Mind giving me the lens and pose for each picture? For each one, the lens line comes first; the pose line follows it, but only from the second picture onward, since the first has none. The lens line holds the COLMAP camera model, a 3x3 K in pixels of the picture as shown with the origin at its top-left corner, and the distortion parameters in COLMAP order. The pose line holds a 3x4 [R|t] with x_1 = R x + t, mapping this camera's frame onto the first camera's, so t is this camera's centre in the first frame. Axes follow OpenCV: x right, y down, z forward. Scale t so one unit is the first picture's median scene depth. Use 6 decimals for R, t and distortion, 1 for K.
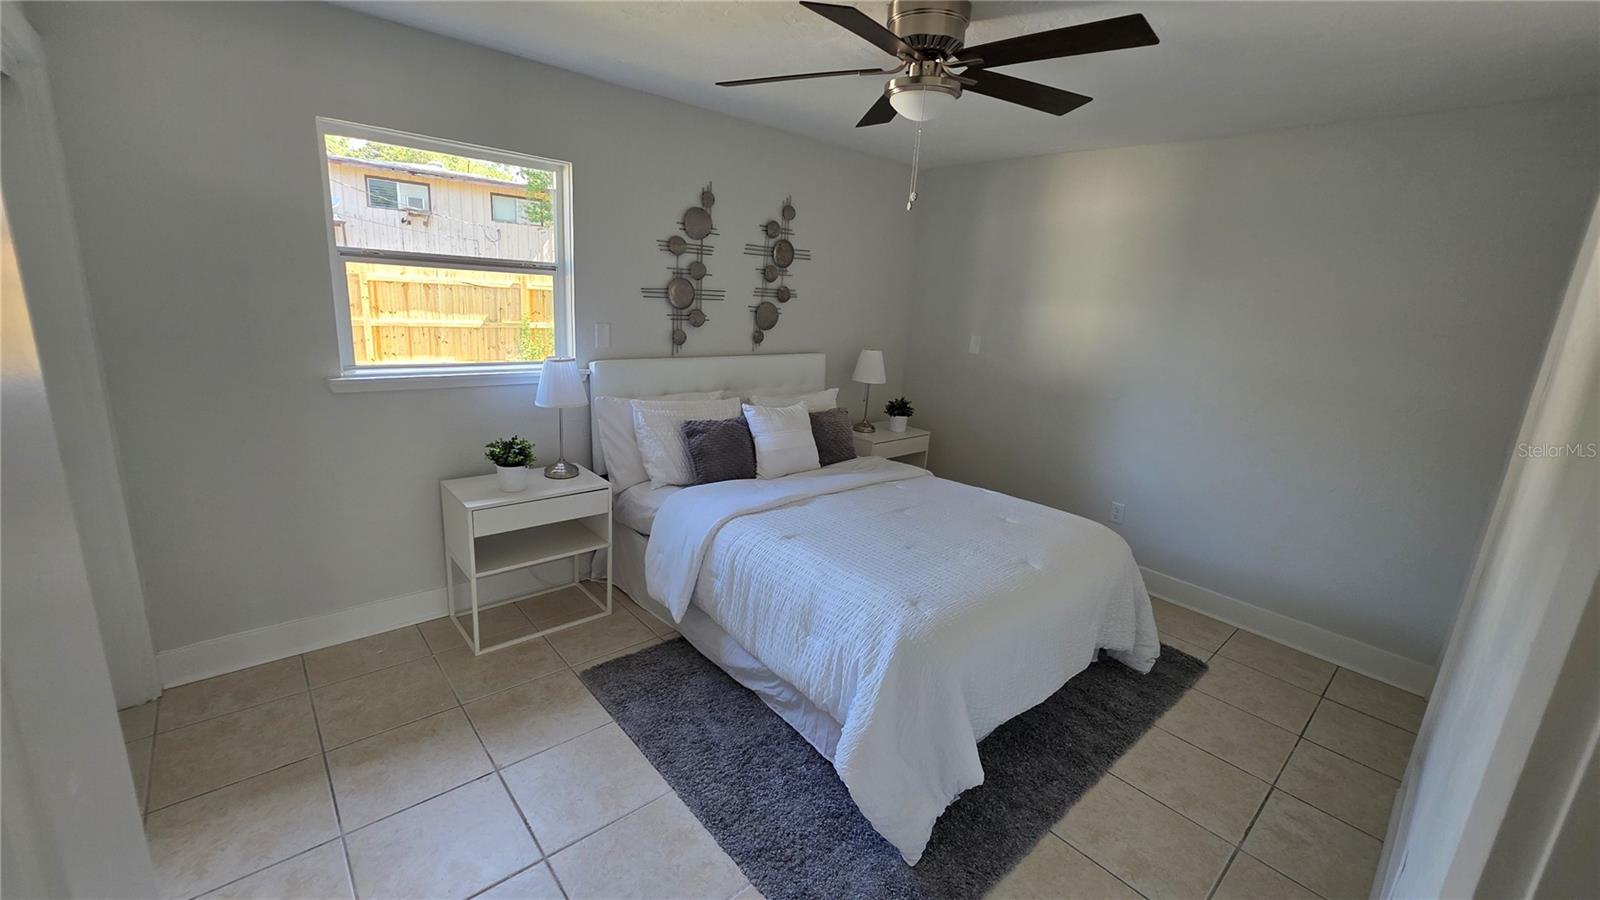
lens RADIAL K [[639.0, 0, 796.3], [0, 639.0, 443.9], [0, 0, 1]] dist [0.000338, 0.000790]
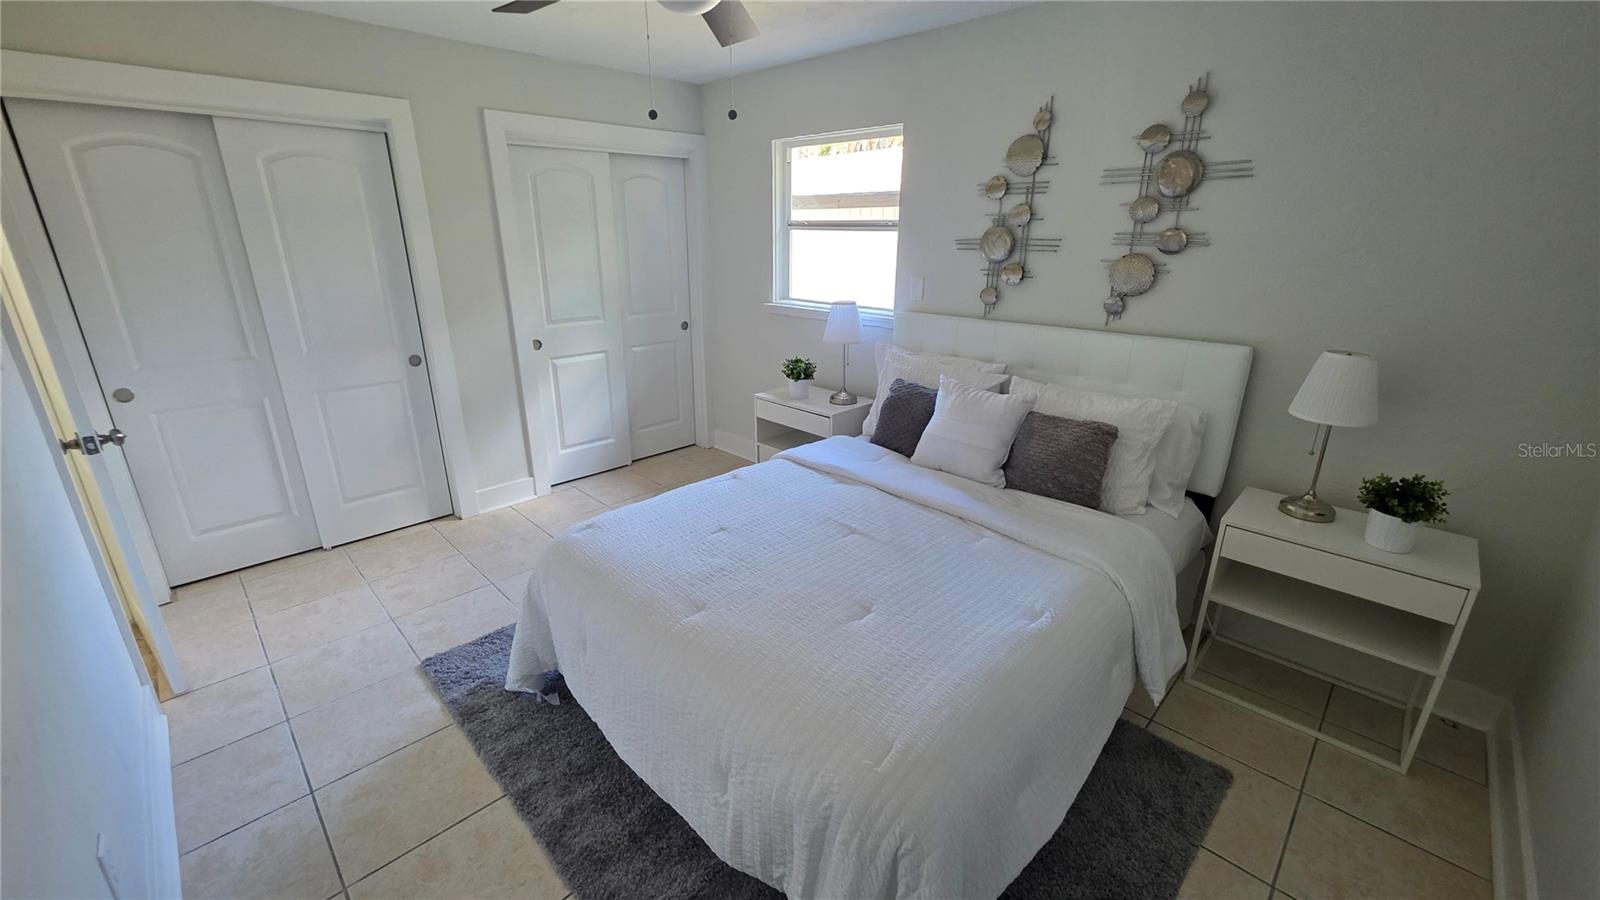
lens RADIAL K [[639.0, 0, 796.4], [0, 639.0, 447.6], [0, 0, 1]] dist [0.000338, 0.000790]
pose [[0.065390, 0.263226, -0.962516, 0.687010], [-0.240278, 0.940352, 0.240841, -0.118969], [0.968499, 0.215523, 0.124737, 0.681313]]
